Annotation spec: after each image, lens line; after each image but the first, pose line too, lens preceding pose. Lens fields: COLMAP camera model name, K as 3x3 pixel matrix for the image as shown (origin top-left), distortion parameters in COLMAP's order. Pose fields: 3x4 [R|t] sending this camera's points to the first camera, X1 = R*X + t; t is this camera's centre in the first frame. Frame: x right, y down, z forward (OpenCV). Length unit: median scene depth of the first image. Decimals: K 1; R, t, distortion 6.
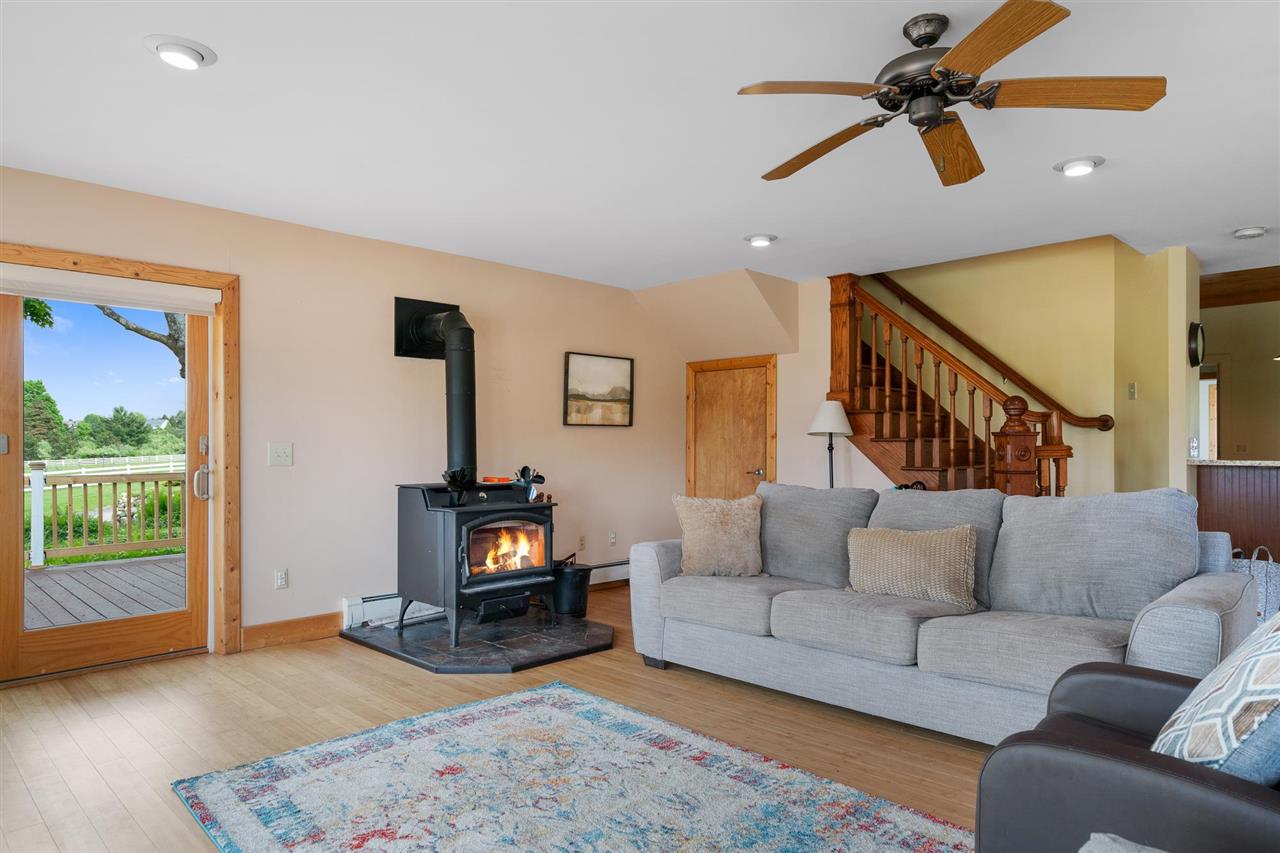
lens RADIAL K [[764.0, 0, 653.2], [0, 764.0, 450.8], [0, 0, 1]] dist [0.004340, 0.000435]
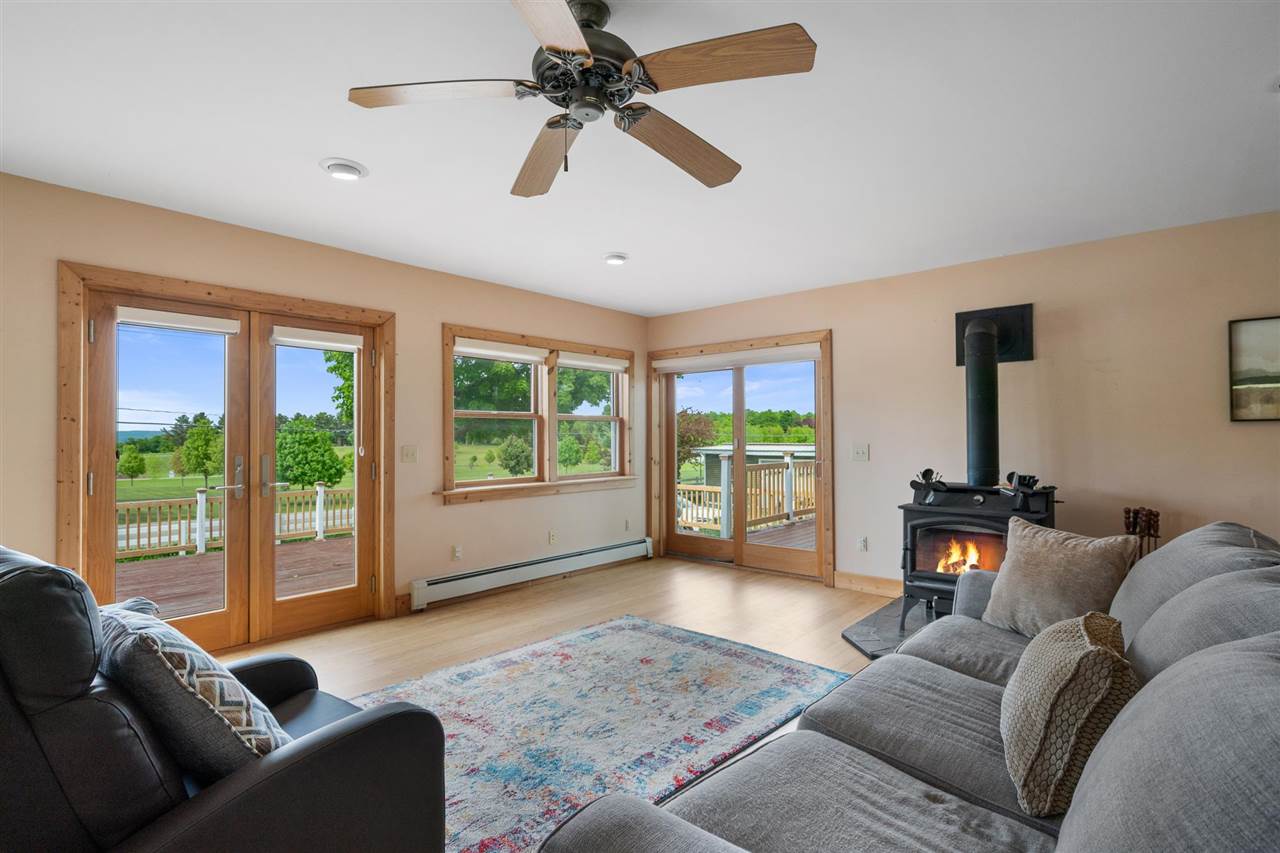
lens RADIAL K [[615.5, 0, 637.4], [0, 615.5, 428.5], [0, 0, 1]] dist [-0.001033, 0.001211]
pose [[0.069232, -0.013781, -0.997505, 0.877423], [-0.005222, 0.999886, -0.014177, -0.030192], [0.997587, 0.006191, 0.069152, 0.799936]]
